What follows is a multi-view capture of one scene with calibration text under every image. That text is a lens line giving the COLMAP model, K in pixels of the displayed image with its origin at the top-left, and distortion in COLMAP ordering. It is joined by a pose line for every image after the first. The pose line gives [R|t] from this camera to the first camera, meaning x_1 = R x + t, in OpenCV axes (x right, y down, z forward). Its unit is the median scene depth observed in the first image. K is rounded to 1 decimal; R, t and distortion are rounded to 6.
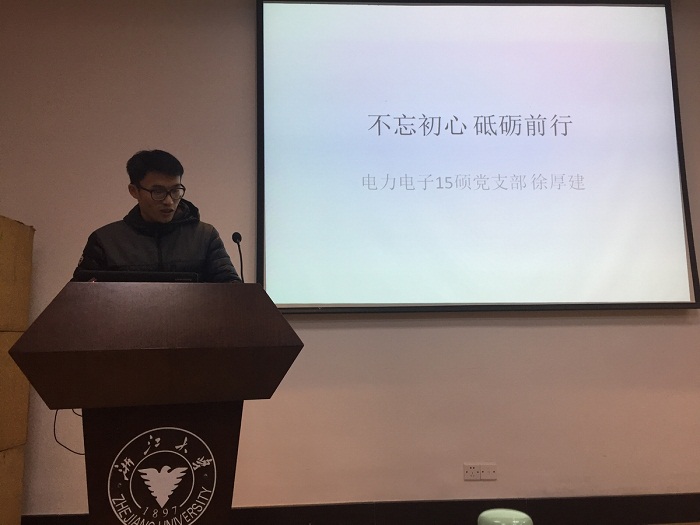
lens RADIAL K [[561.2, 0, 357.0], [0, 561.2, 274.4], [0, 0, 1]] dist [0.012364, -0.013021]
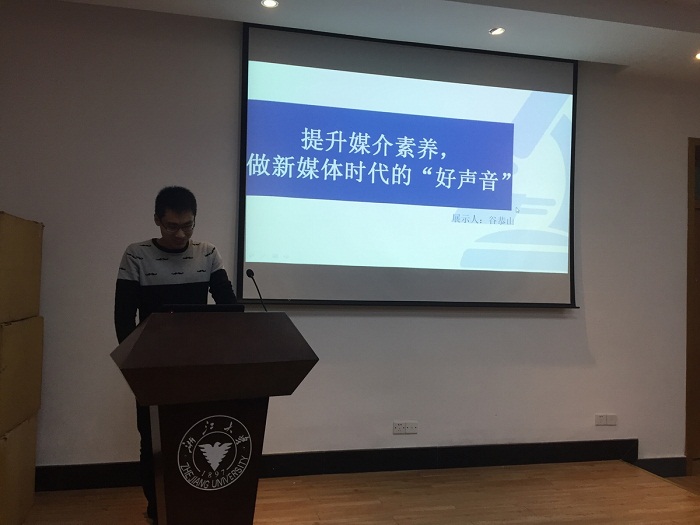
lens RADIAL K [[561.2, 0, 355.2], [0, 561.2, 264.3], [0, 0, 1]] dist [0.012364, -0.013021]
pose [[0.981762, 0.049663, 0.183513, -0.279669], [-0.068272, 0.992987, 0.096519, -0.260343], [-0.177432, -0.107288, 0.978267, -0.389764]]
